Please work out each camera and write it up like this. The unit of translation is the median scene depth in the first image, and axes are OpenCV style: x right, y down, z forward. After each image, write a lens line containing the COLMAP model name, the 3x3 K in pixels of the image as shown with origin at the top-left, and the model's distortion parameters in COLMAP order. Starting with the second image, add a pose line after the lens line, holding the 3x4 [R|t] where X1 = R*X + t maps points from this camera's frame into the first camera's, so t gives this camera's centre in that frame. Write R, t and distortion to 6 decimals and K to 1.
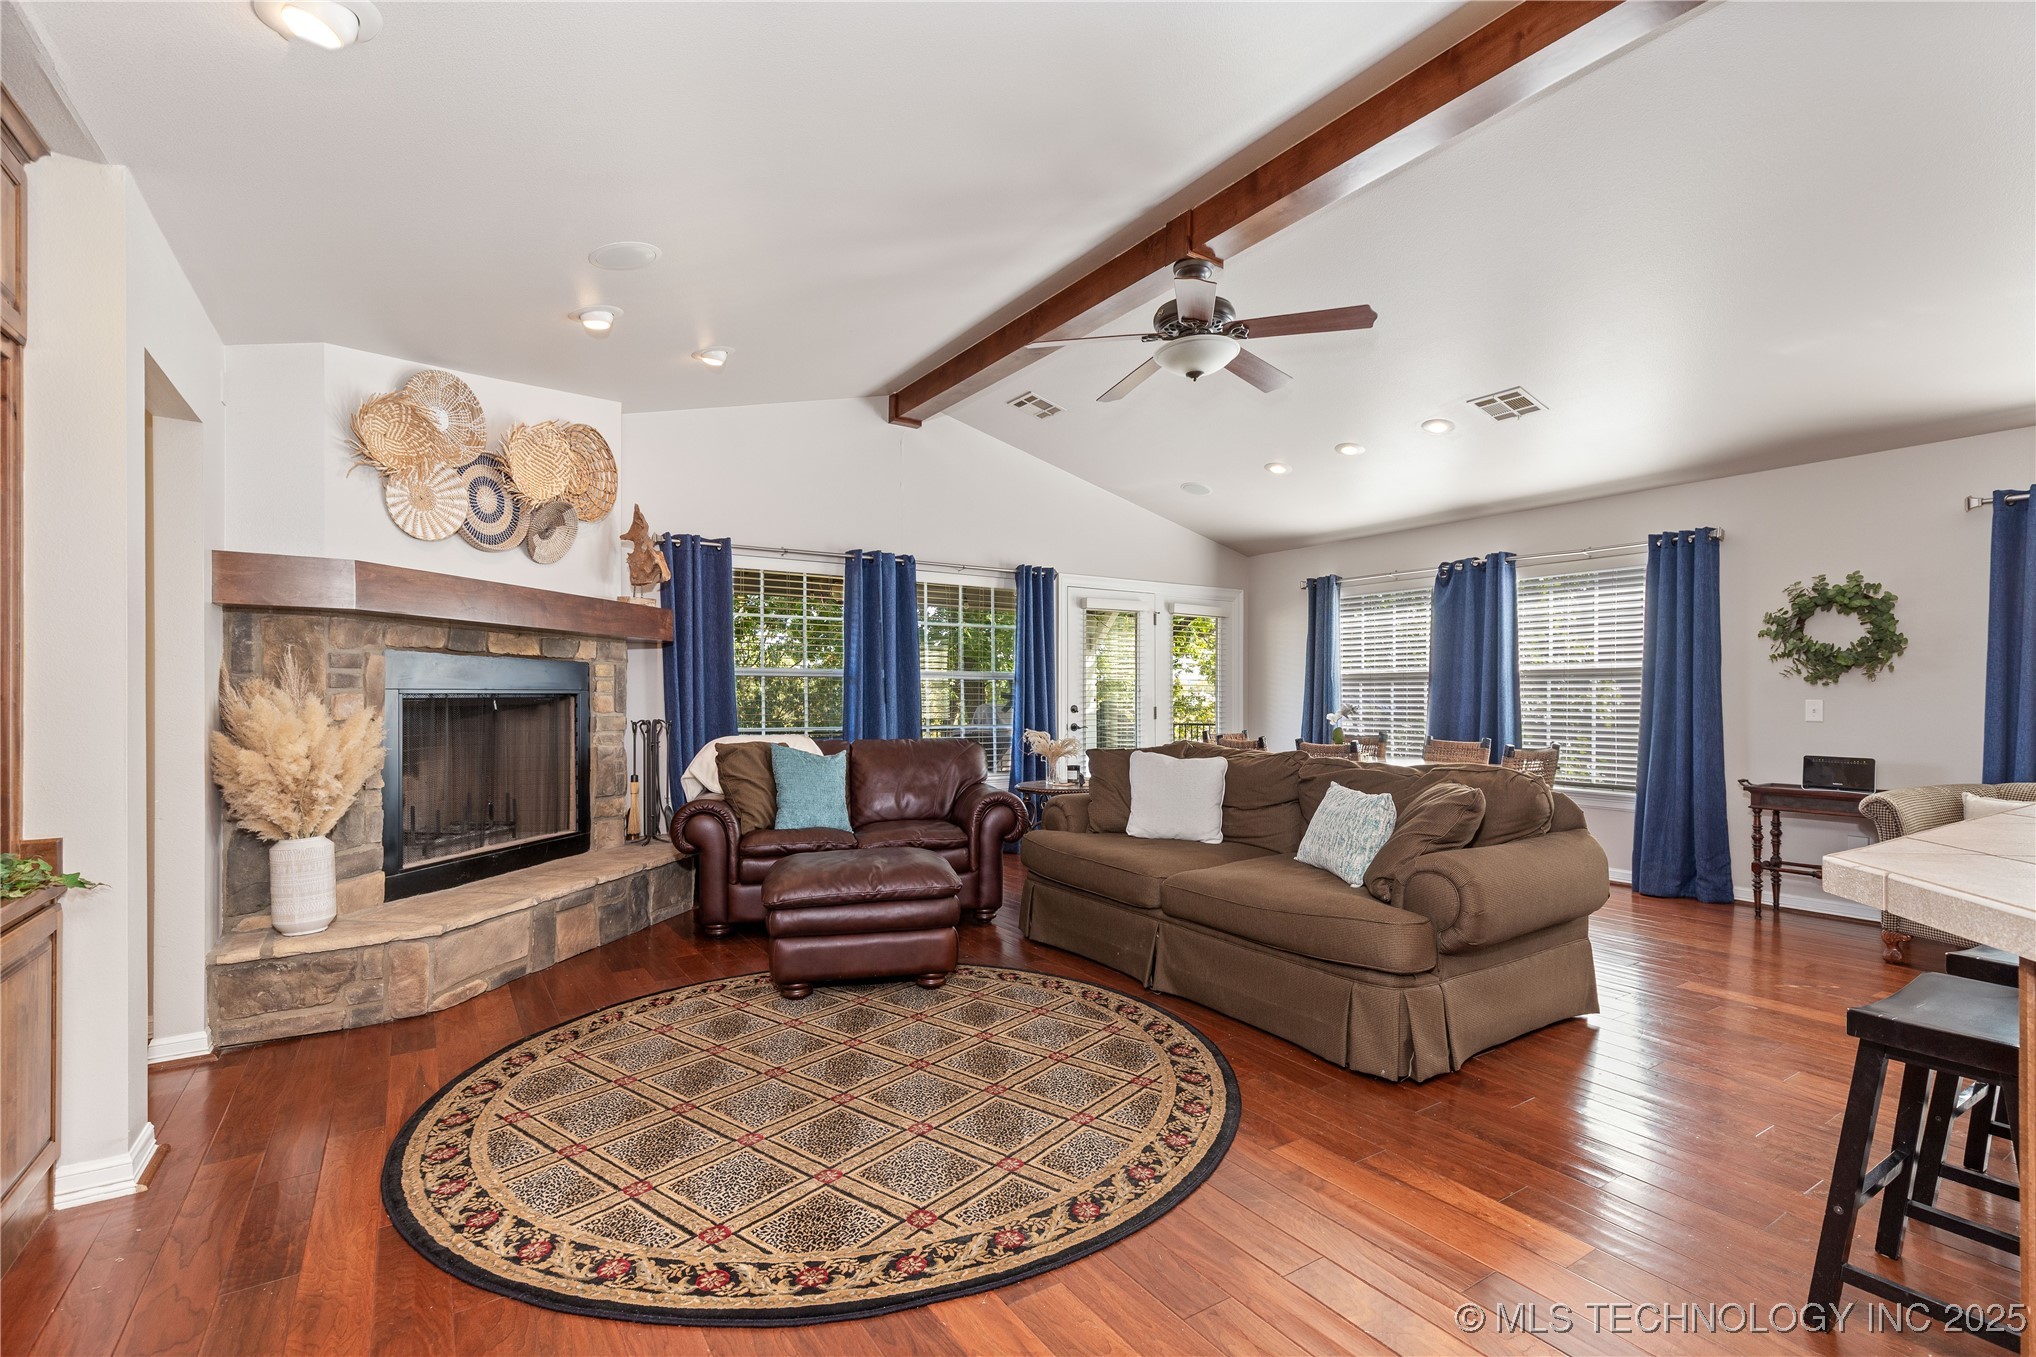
lens RADIAL K [[926.2, 0, 1043.5], [0, 926.2, 701.7], [0, 0, 1]] dist [0.003471, 0.001175]
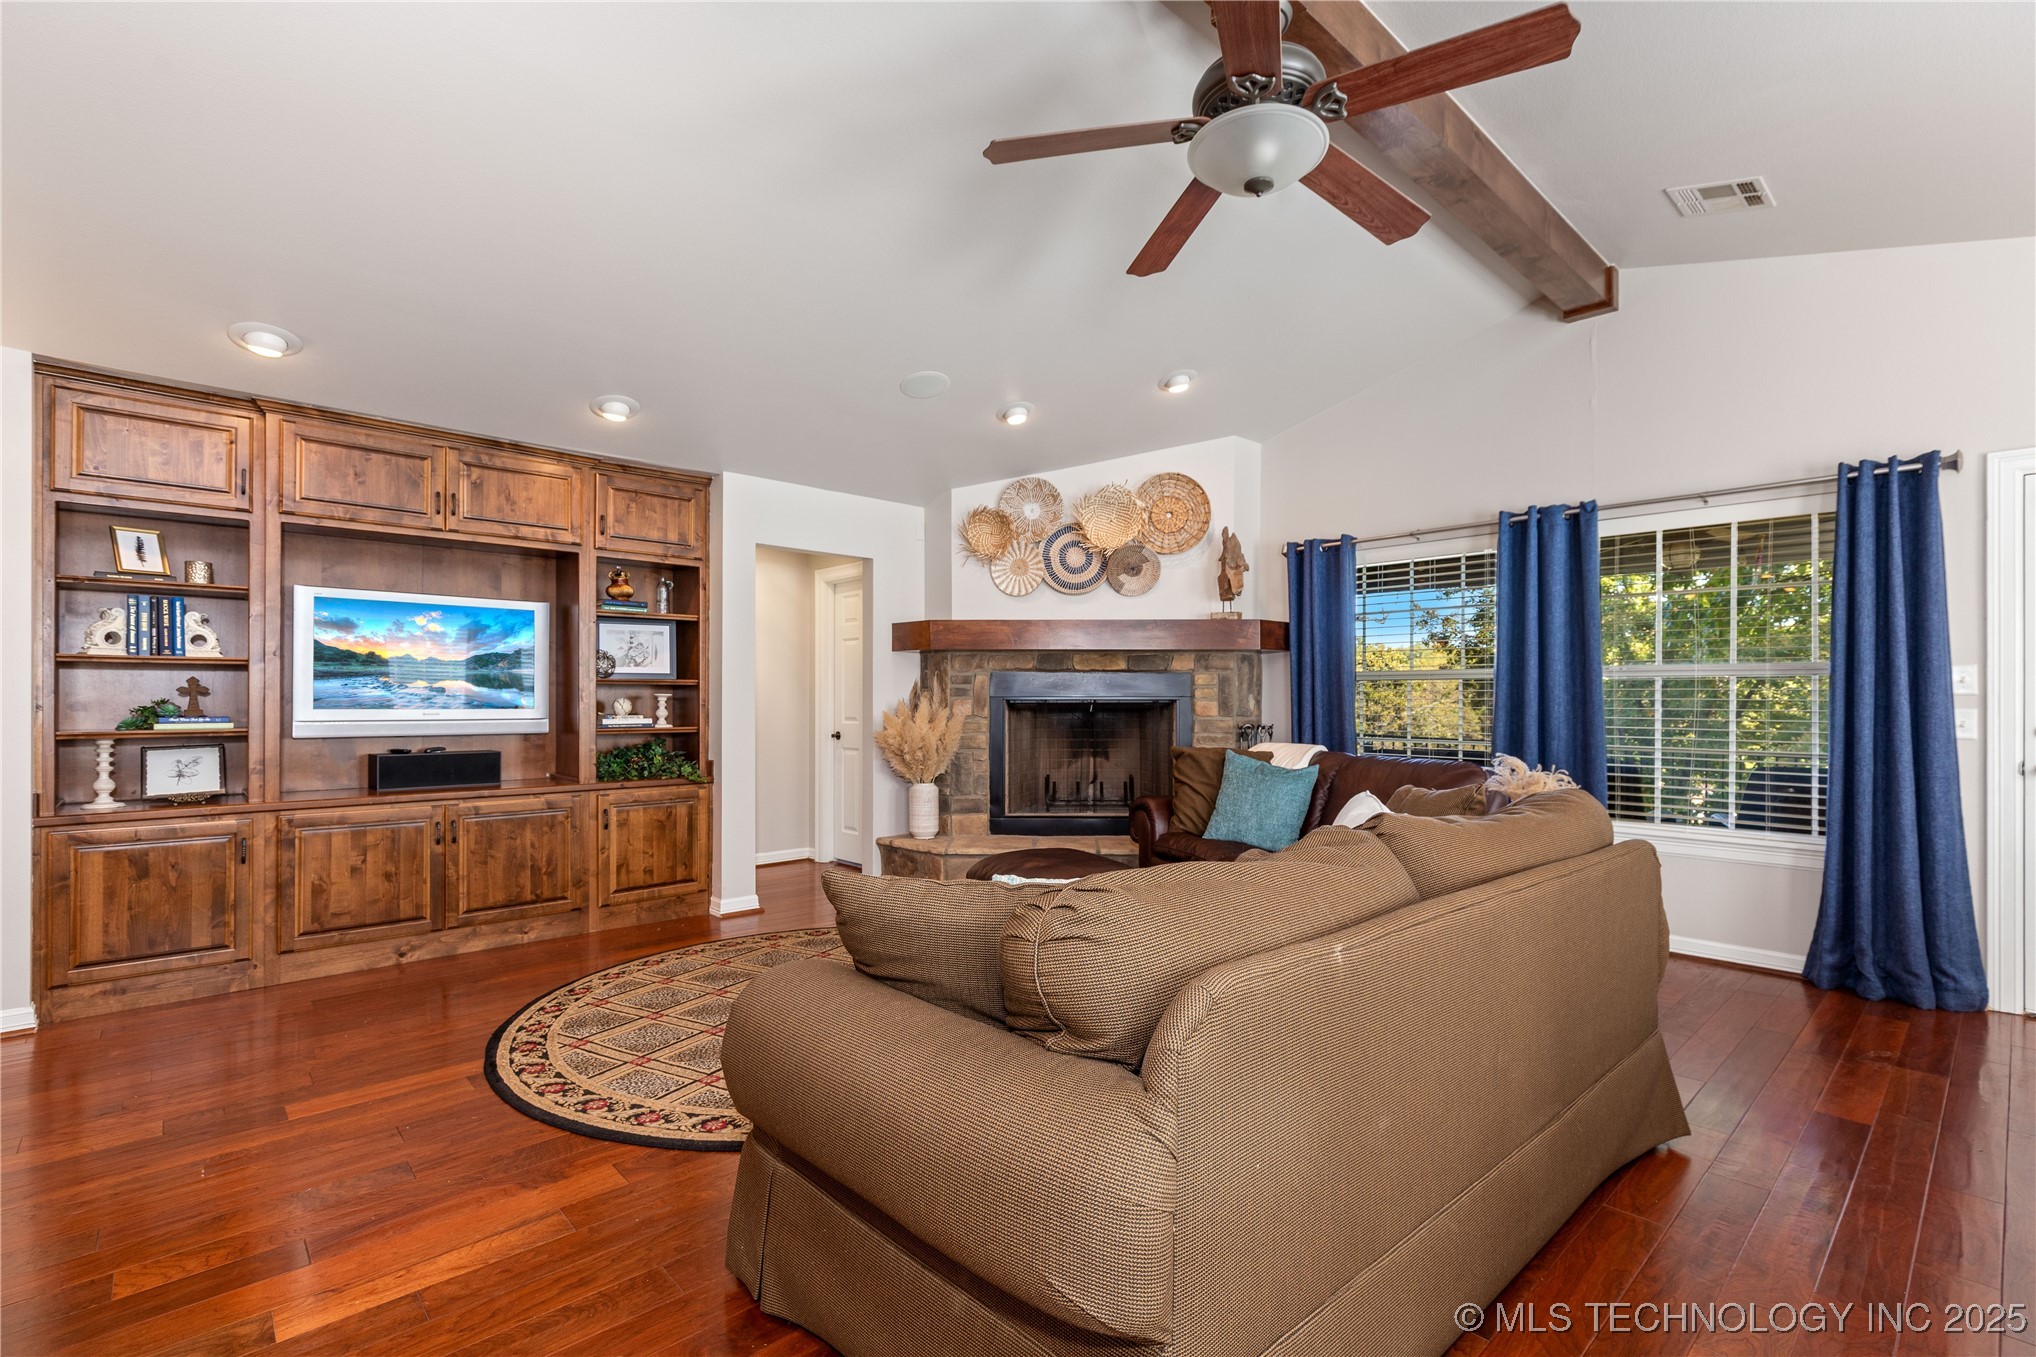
lens RADIAL K [[926.2, 0, 1033.2], [0, 926.2, 697.8], [0, 0, 1]] dist [0.003471, 0.001175]
pose [[0.157350, -0.001449, -0.987542, 0.812061], [-0.005146, 0.999984, -0.002288, -0.008661], [0.987529, 0.005442, 0.157340, 0.807501]]
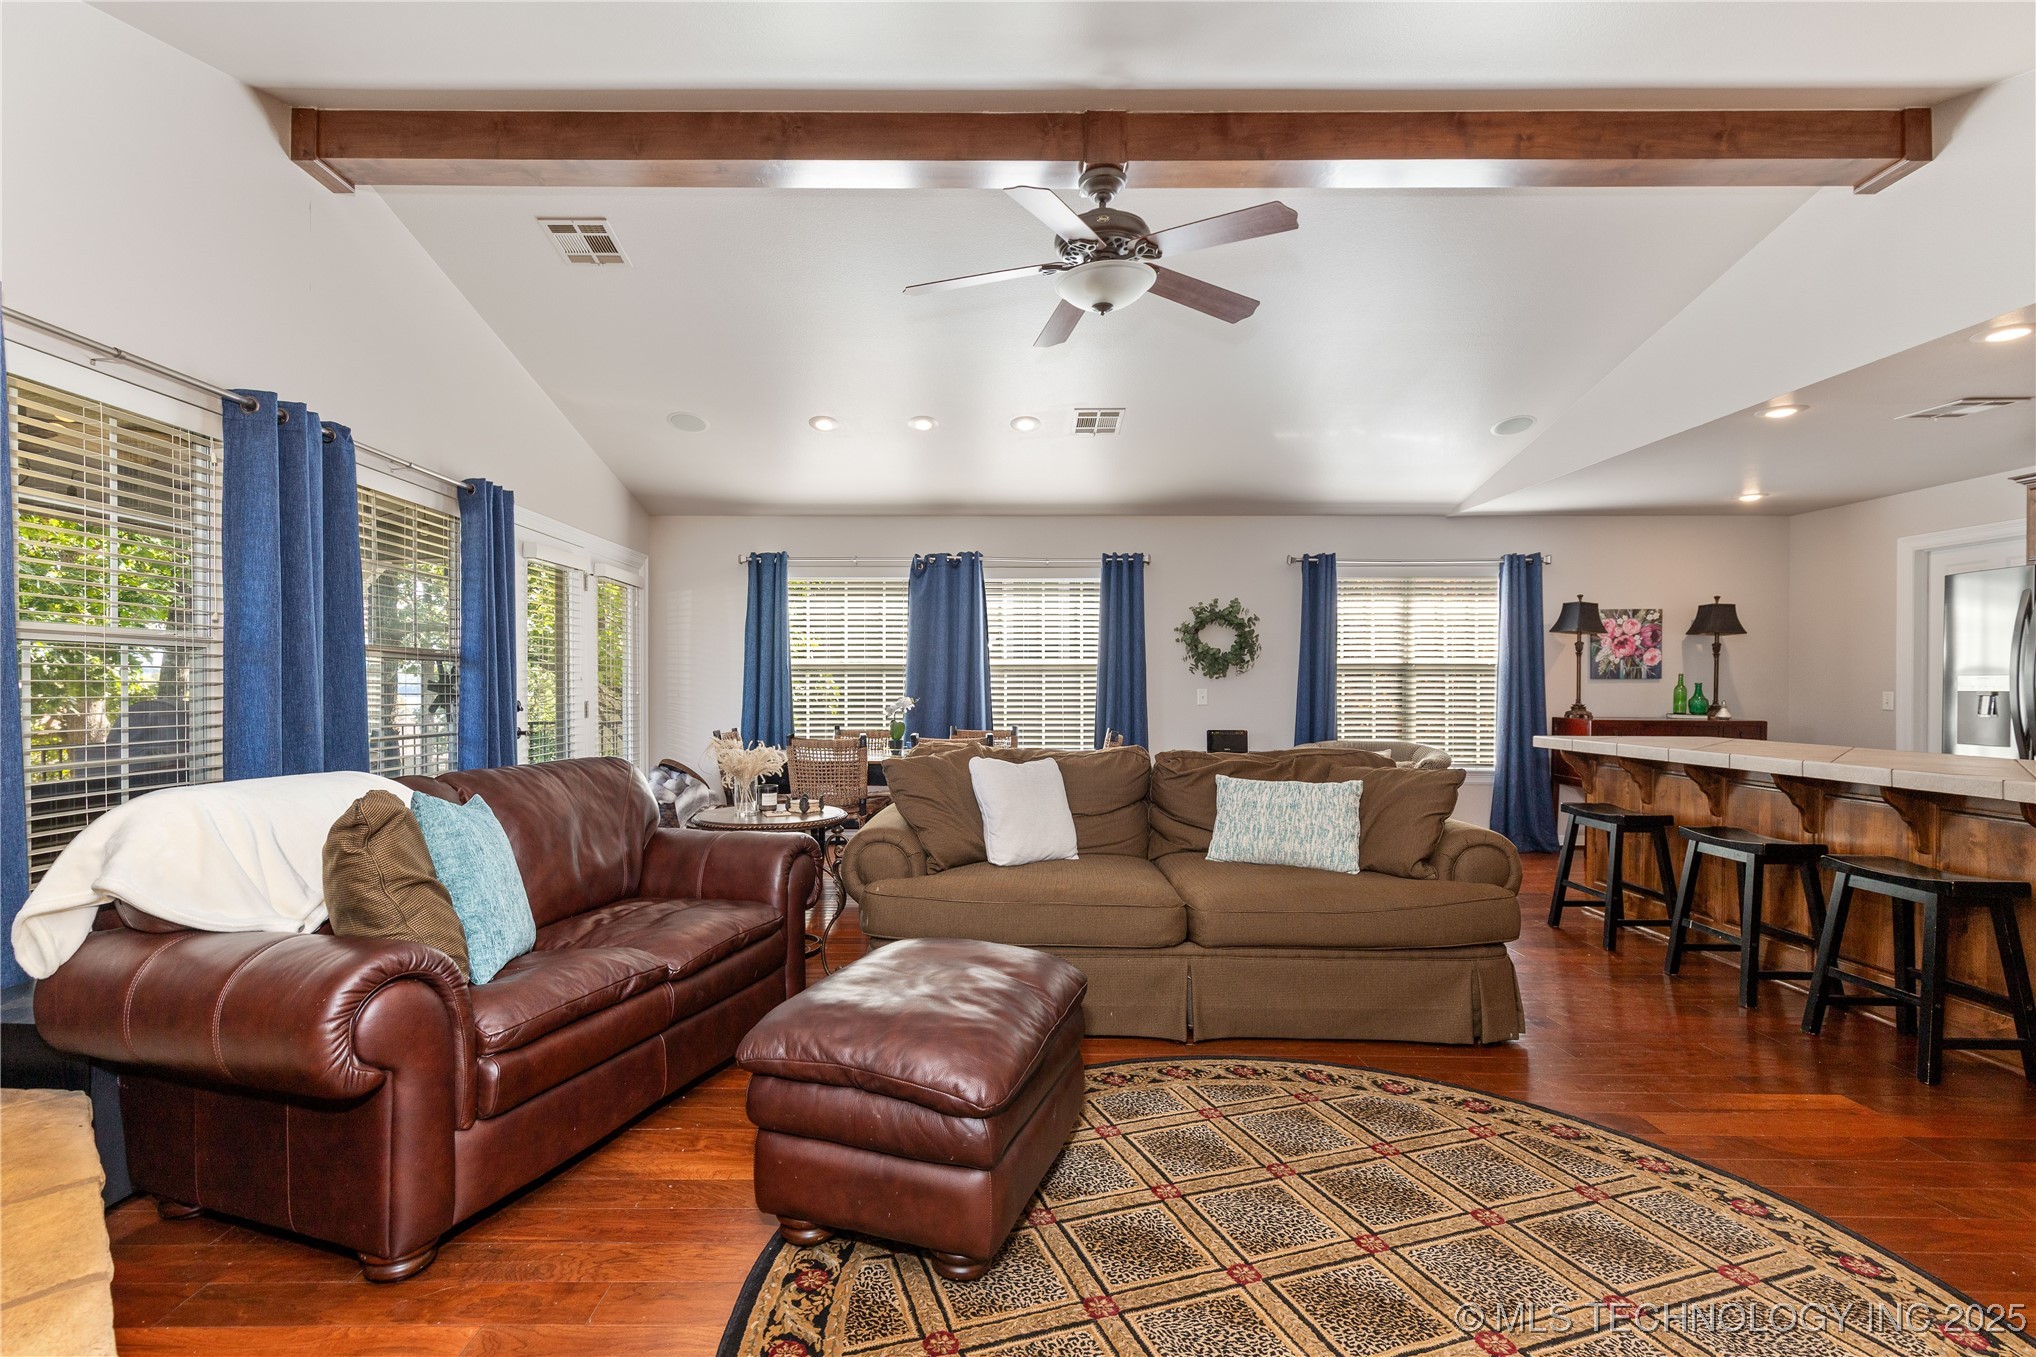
lens RADIAL K [[926.2, 0, 999.9], [0, 926.2, 695.3], [0, 0, 1]] dist [0.003471, 0.001175]
pose [[0.565710, -0.008258, 0.824563, -0.636437], [0.003075, 0.999964, 0.007905, -0.006662], [-0.824599, -0.001937, 0.565715, 0.646336]]
